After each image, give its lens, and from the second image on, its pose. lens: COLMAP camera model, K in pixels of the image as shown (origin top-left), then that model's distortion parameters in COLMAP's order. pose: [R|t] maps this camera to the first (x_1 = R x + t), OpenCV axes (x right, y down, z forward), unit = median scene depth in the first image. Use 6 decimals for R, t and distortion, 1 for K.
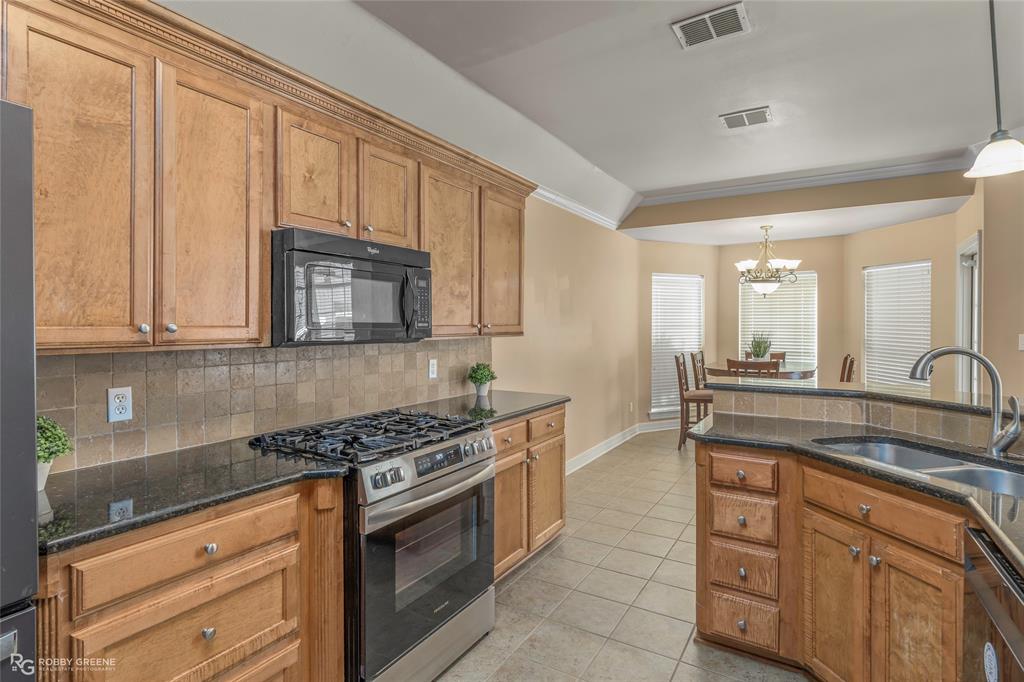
lens RADIAL K [[525.9, 0, 509.9], [0, 525.9, 327.2], [0, 0, 1]] dist [-0.000931, -0.000139]
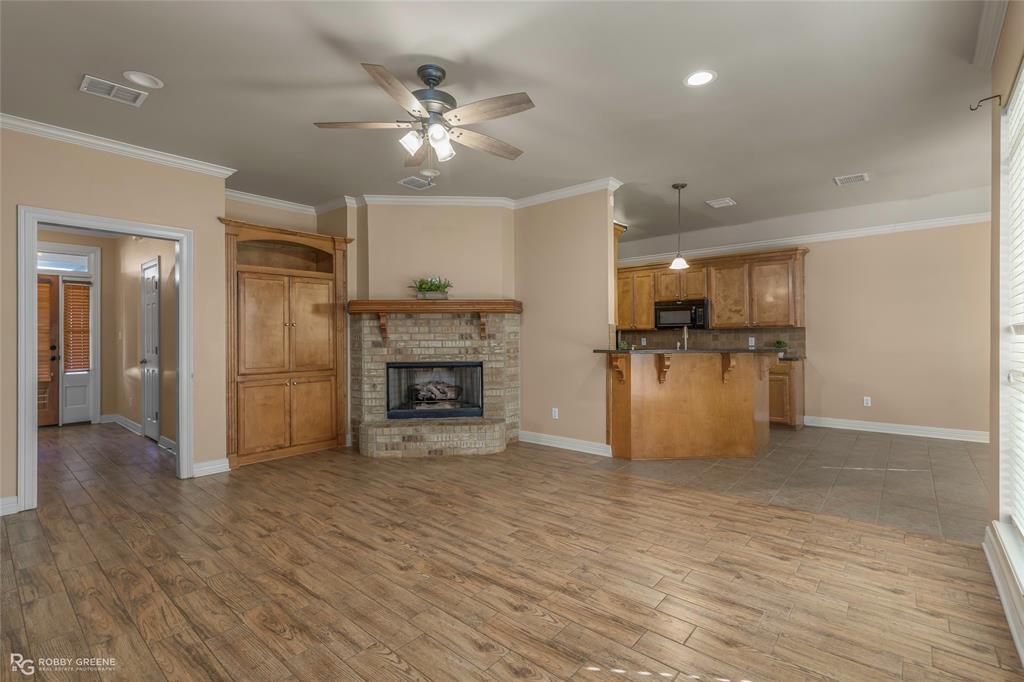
lens RADIAL K [[463.6, 0, 513.7], [0, 463.6, 338.1], [0, 0, 1]] dist [-0.001264, 0.000660]
pose [[-0.162709, 0.003024, -0.986670, 1.164505], [0.004011, 0.999989, 0.002403, 0.030316], [0.986666, -0.003566, -0.162719, 0.166474]]
